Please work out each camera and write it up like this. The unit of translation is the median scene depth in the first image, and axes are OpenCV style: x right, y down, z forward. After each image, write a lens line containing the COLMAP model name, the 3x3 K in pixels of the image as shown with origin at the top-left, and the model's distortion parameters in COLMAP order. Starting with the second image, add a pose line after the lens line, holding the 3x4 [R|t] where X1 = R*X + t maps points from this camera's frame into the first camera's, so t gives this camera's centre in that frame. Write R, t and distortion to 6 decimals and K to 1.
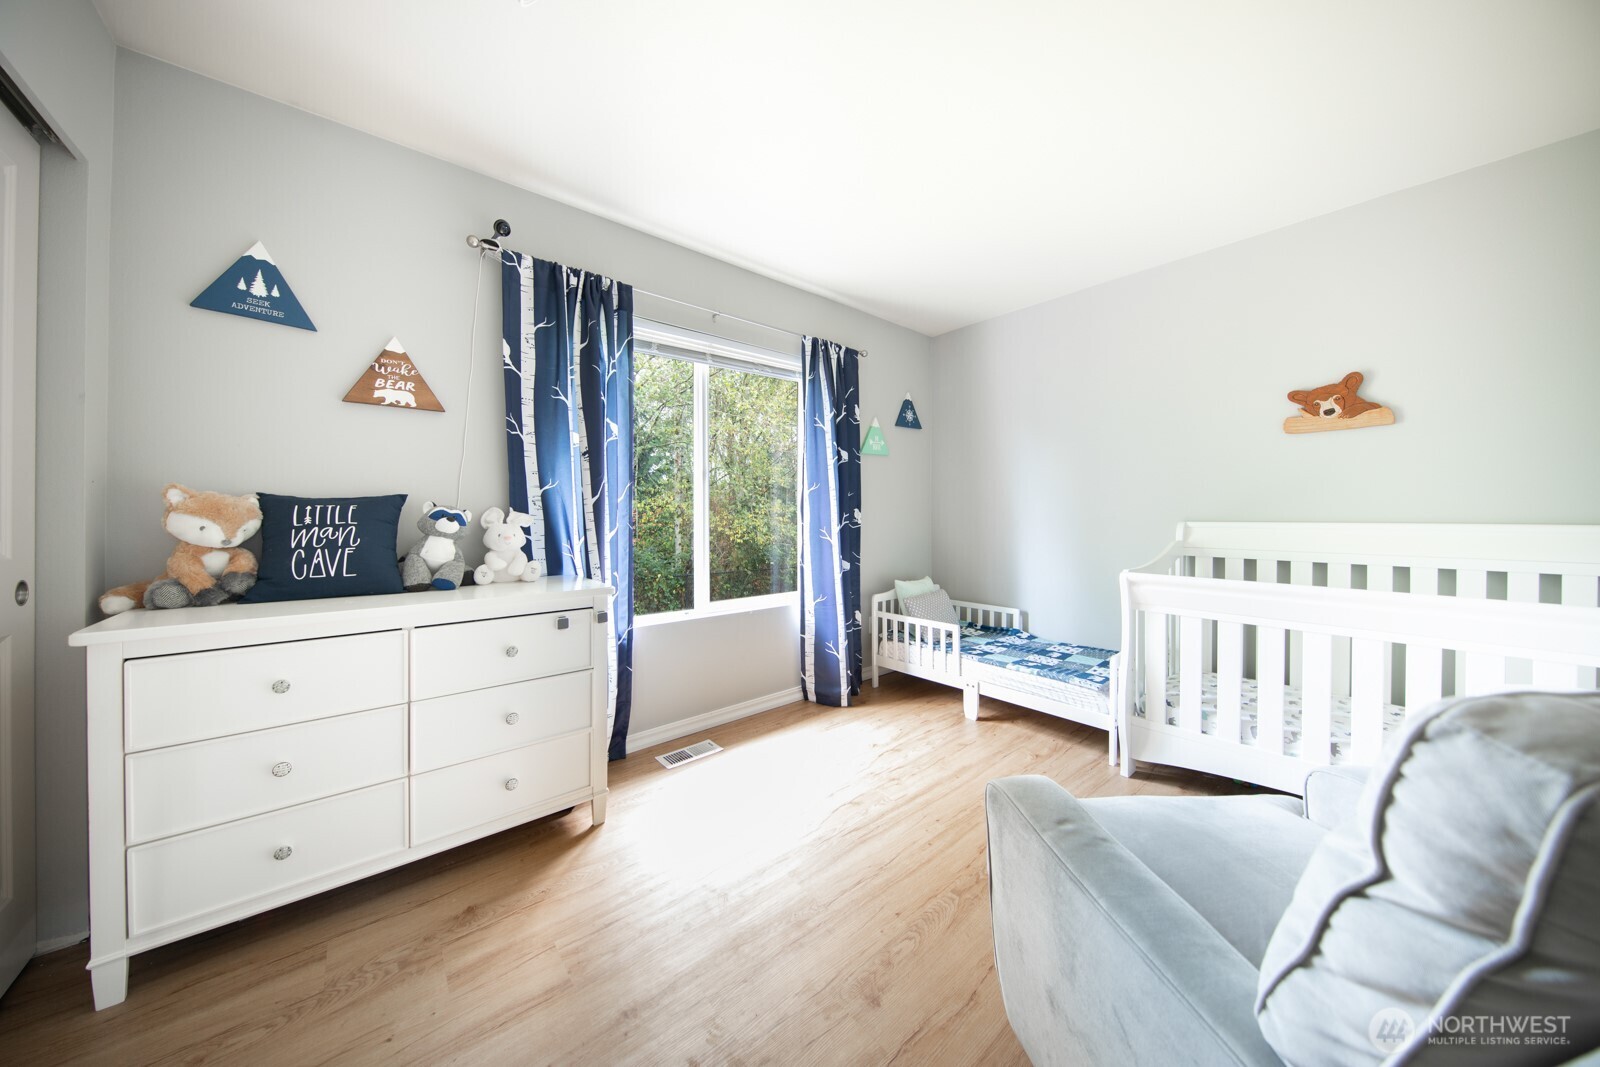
lens RADIAL K [[513.9, 0, 813.9], [0, 513.9, 547.1], [0, 0, 1]] dist [0.013551, -0.008304]
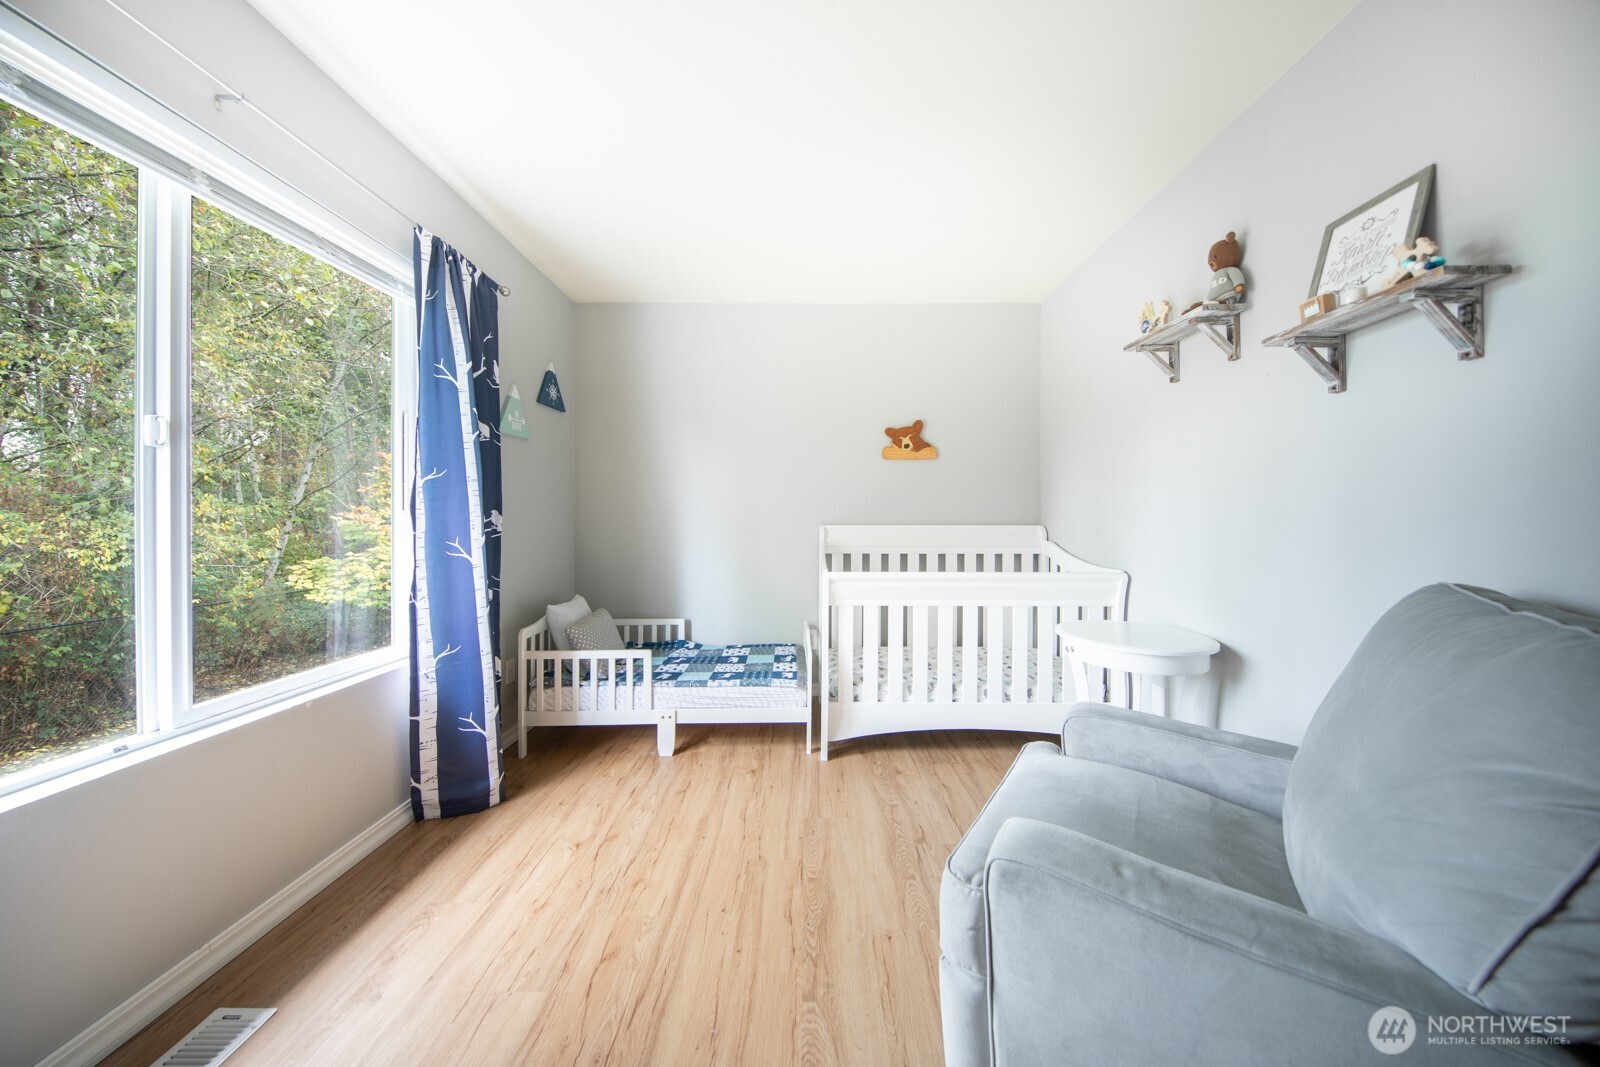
lens RADIAL K [[492.4, 0, 802.1], [0, 492.4, 534.5], [0, 0, 1]] dist [0.005703, -0.003962]
pose [[0.656967, -0.023156, 0.753564, -0.156001], [0.046884, 0.998848, -0.010180, -0.016692], [-0.752460, 0.042018, 0.657296, 0.266630]]
